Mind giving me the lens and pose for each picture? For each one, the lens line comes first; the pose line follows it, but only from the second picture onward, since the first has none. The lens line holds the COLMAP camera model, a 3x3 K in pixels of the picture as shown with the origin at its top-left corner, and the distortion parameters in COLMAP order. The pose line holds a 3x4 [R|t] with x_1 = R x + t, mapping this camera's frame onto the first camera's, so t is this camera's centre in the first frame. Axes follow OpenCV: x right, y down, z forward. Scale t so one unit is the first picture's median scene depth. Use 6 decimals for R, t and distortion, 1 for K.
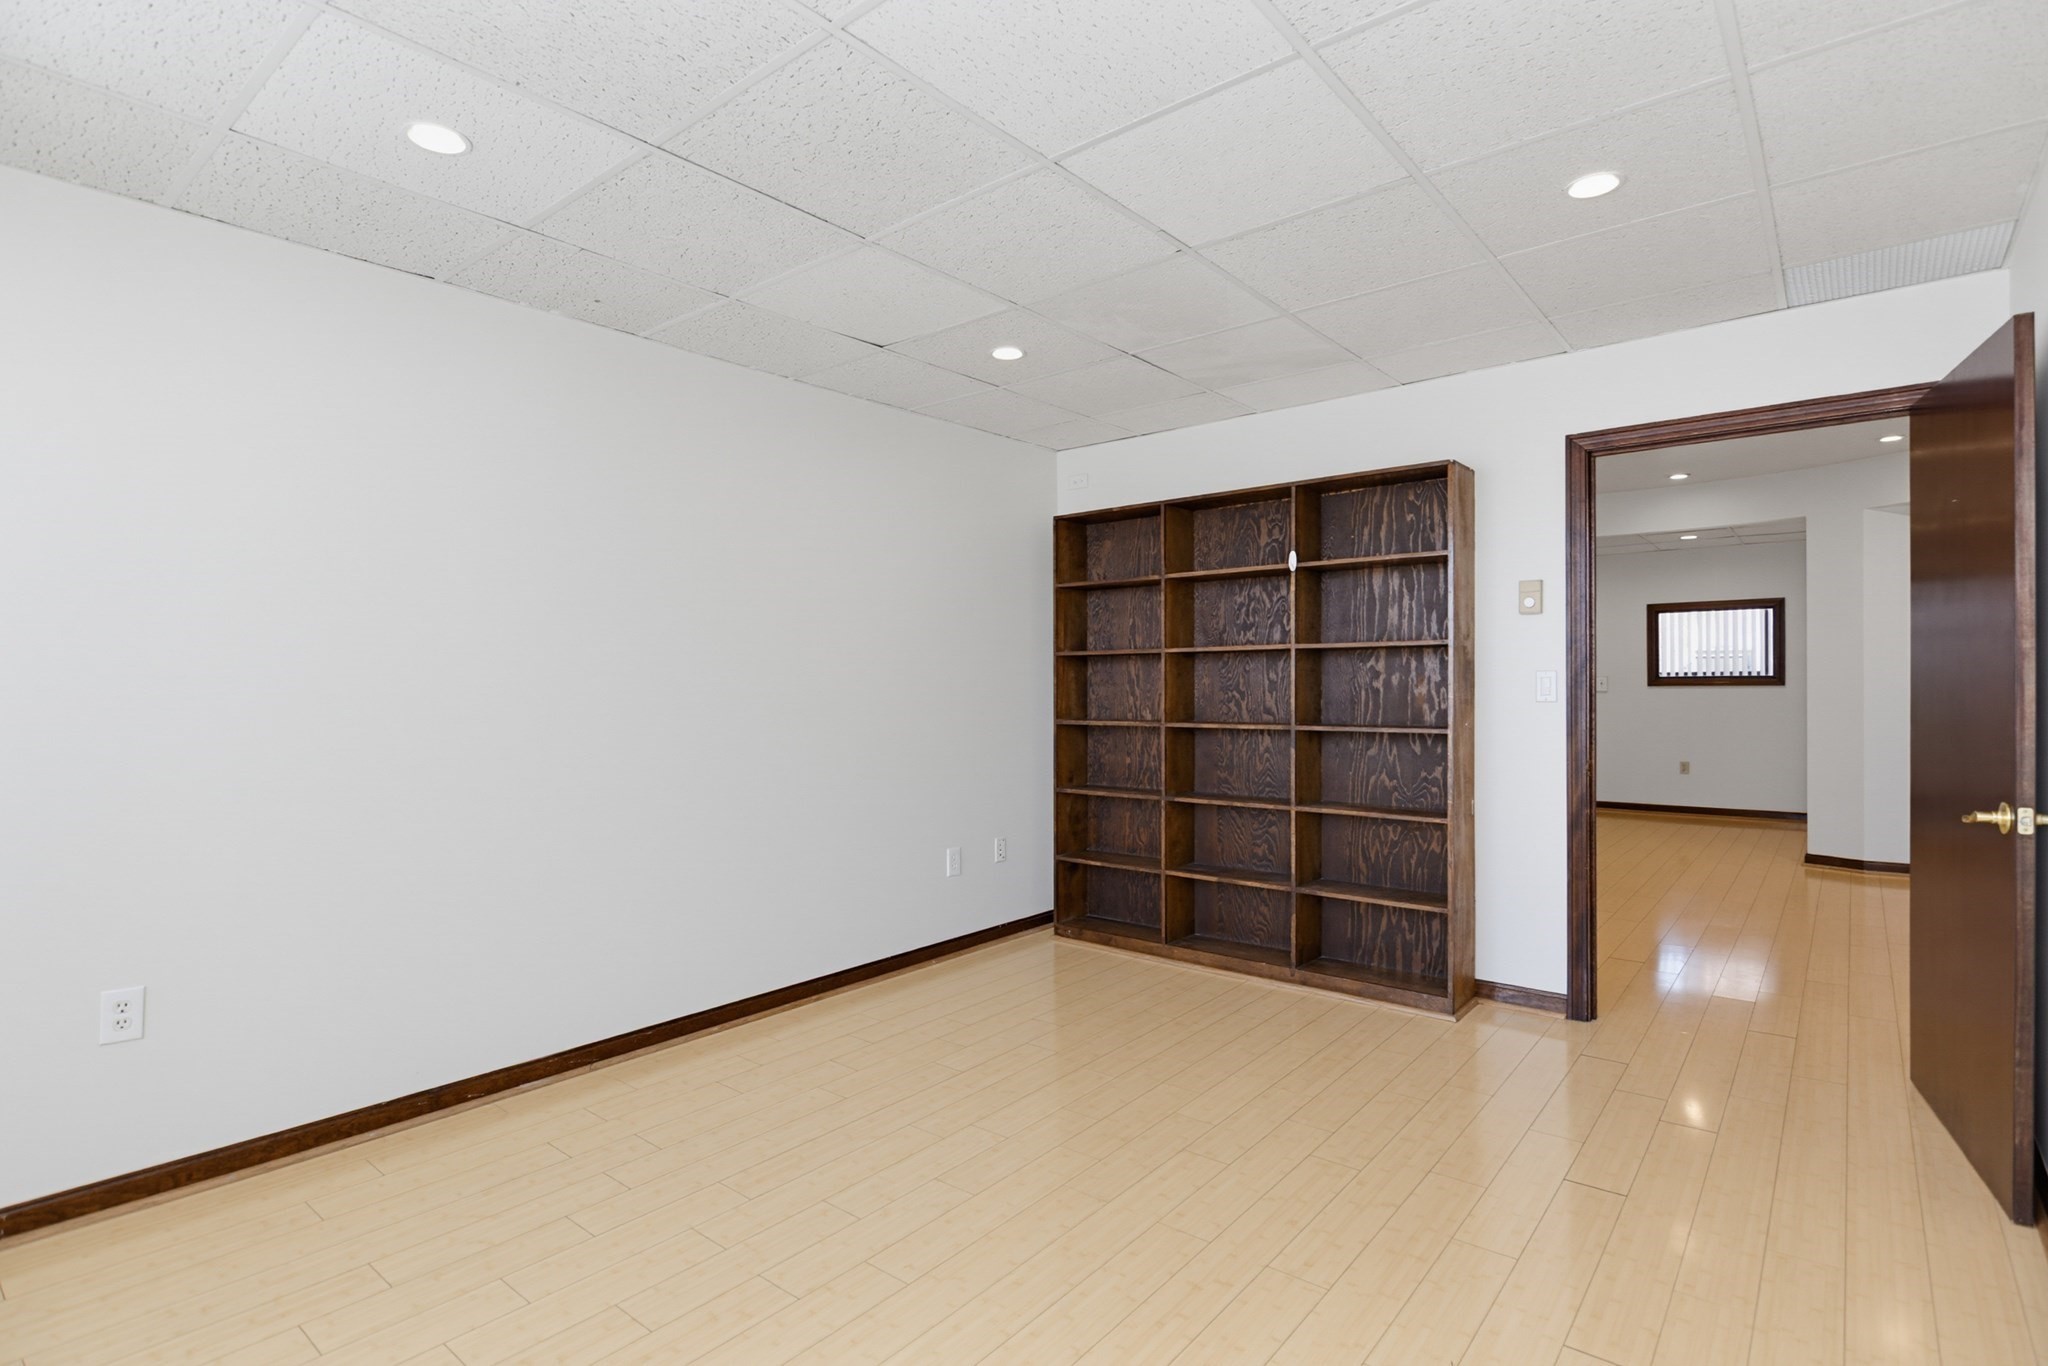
lens RADIAL K [[1018.7, 0, 1031.6], [0, 1018.7, 681.6], [0, 0, 1]] dist [0.004746, -0.000240]
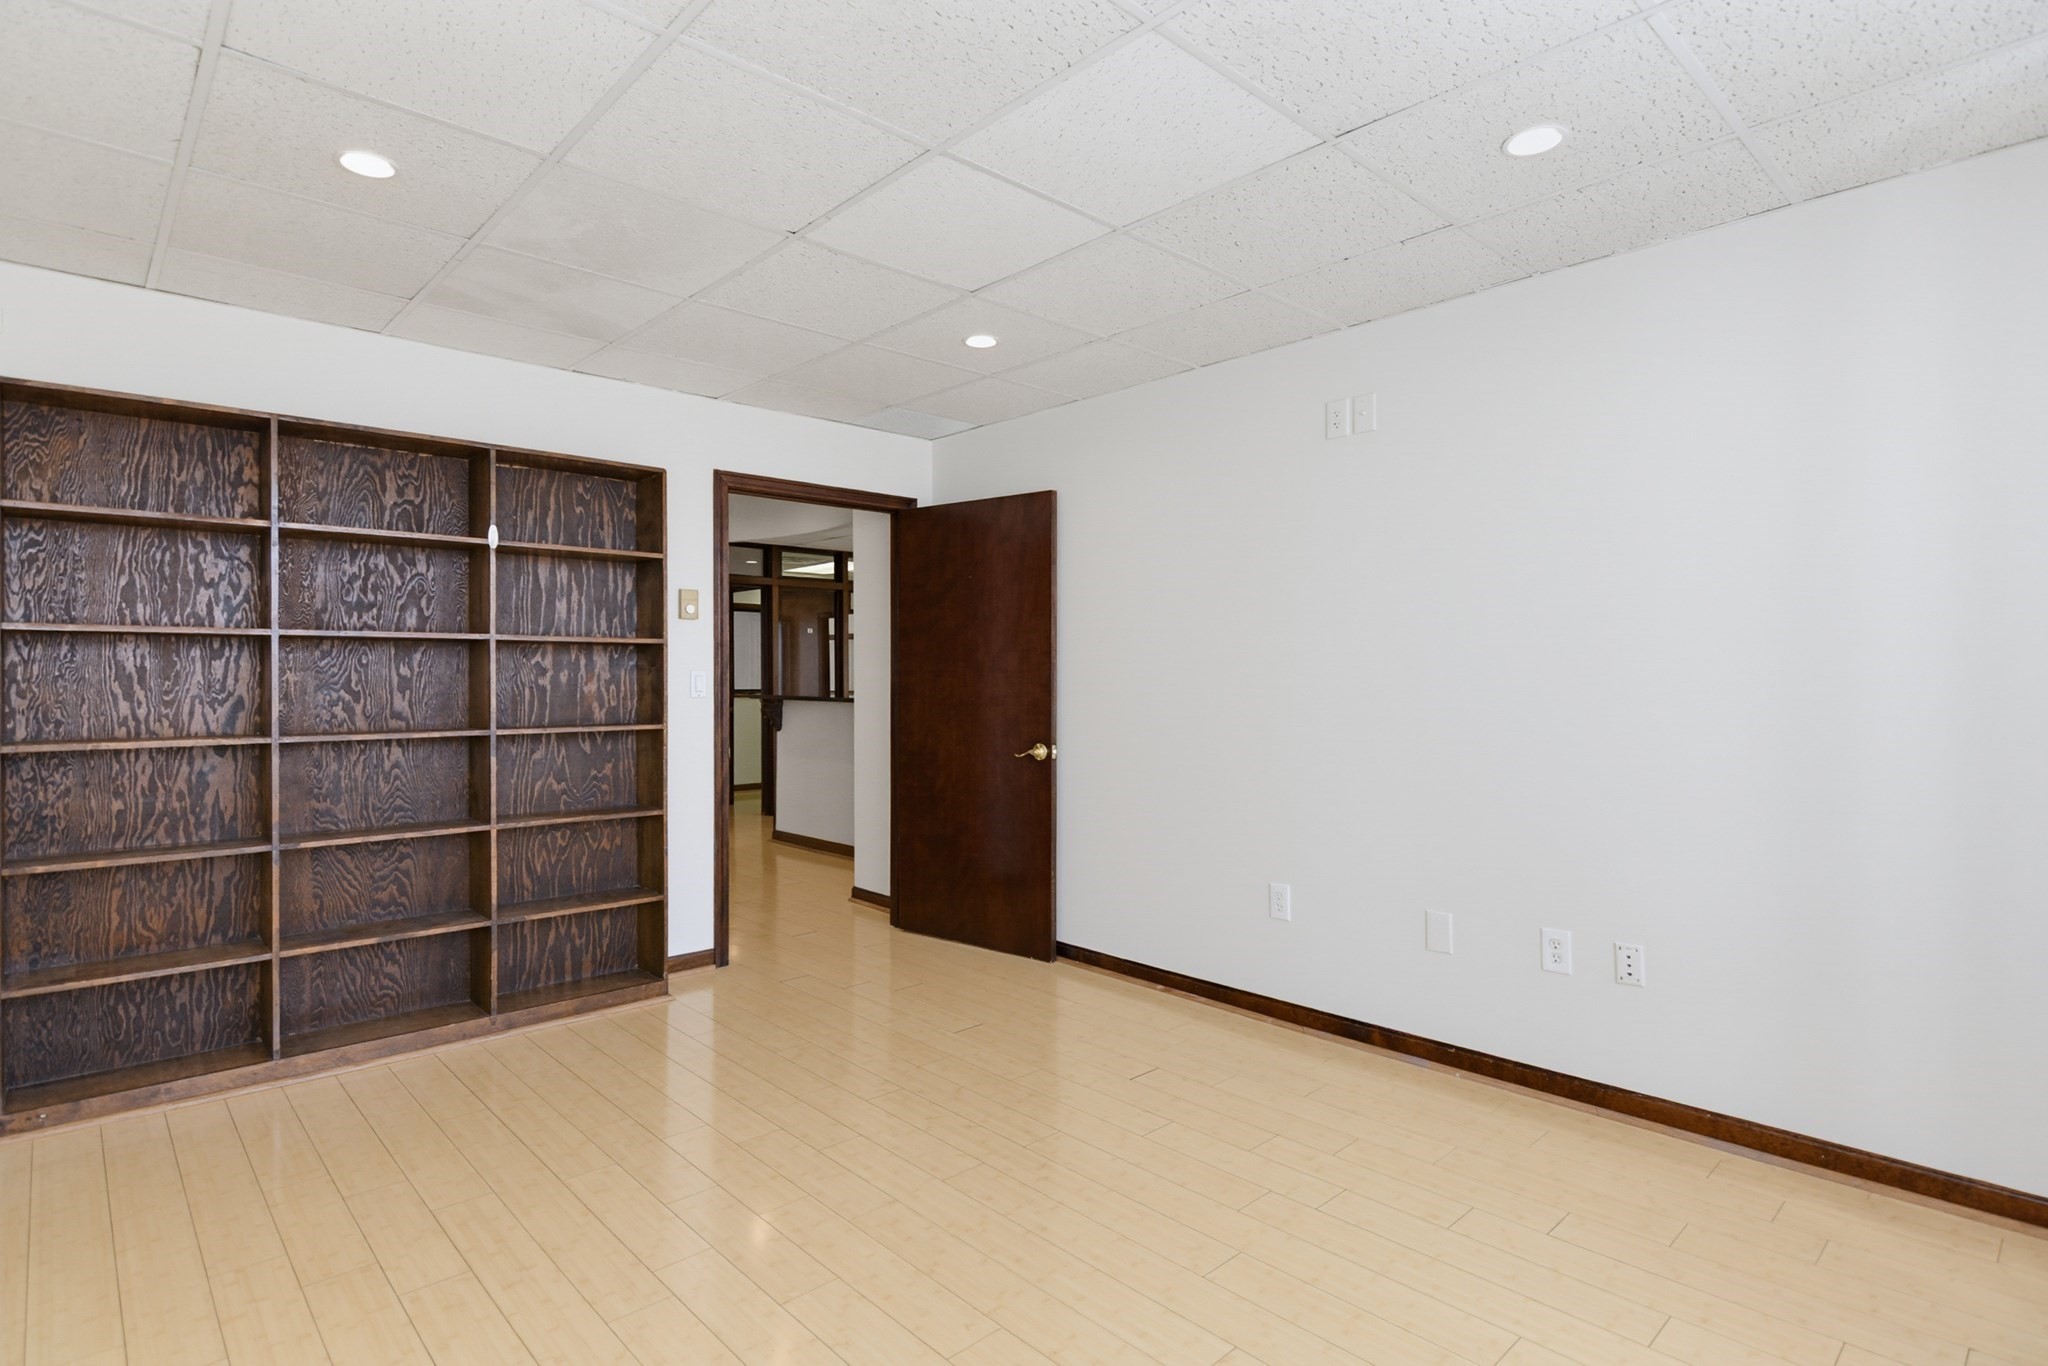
lens RADIAL K [[1018.7, 0, 1031.6], [0, 1018.7, 681.6], [0, 0, 1]] dist [0.004746, -0.000240]
pose [[0.125559, 0.005584, 0.992070, -0.525247], [0.002454, 0.999979, -0.005939, 0.009034], [-0.992083, 0.003181, 0.125542, 0.439450]]
